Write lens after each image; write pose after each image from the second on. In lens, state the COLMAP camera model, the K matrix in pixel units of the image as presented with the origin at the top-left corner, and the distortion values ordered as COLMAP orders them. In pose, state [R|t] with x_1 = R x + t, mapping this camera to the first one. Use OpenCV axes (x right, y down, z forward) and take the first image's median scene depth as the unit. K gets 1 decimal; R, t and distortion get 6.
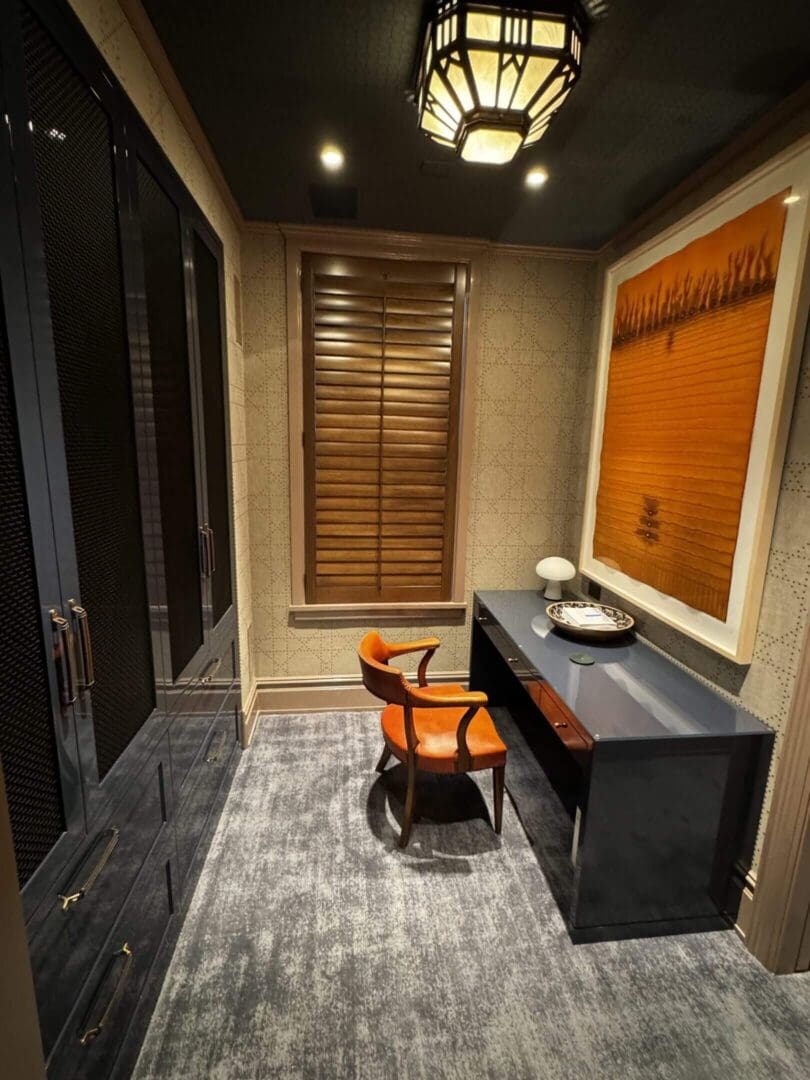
lens RADIAL K [[484.7, 0, 404.1], [0, 484.7, 537.2], [0, 0, 1]] dist [-0.003164, -0.001461]
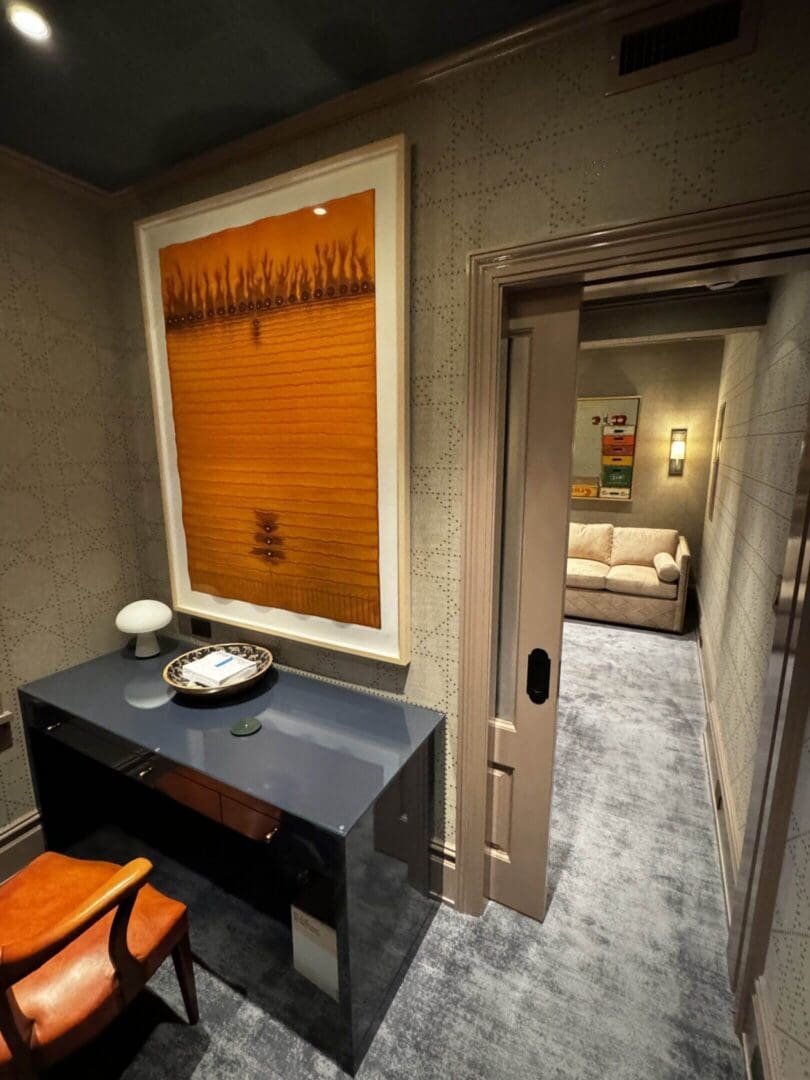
lens RADIAL K [[484.7, 0, 406.4], [0, 484.7, 541.5], [0, 0, 1]] dist [-0.003164, -0.001461]
pose [[0.559254, -0.183467, 0.808440, -0.068536], [0.171319, 0.979730, 0.103827, -0.080858], [-0.811101, 0.080435, 0.579349, 0.311682]]
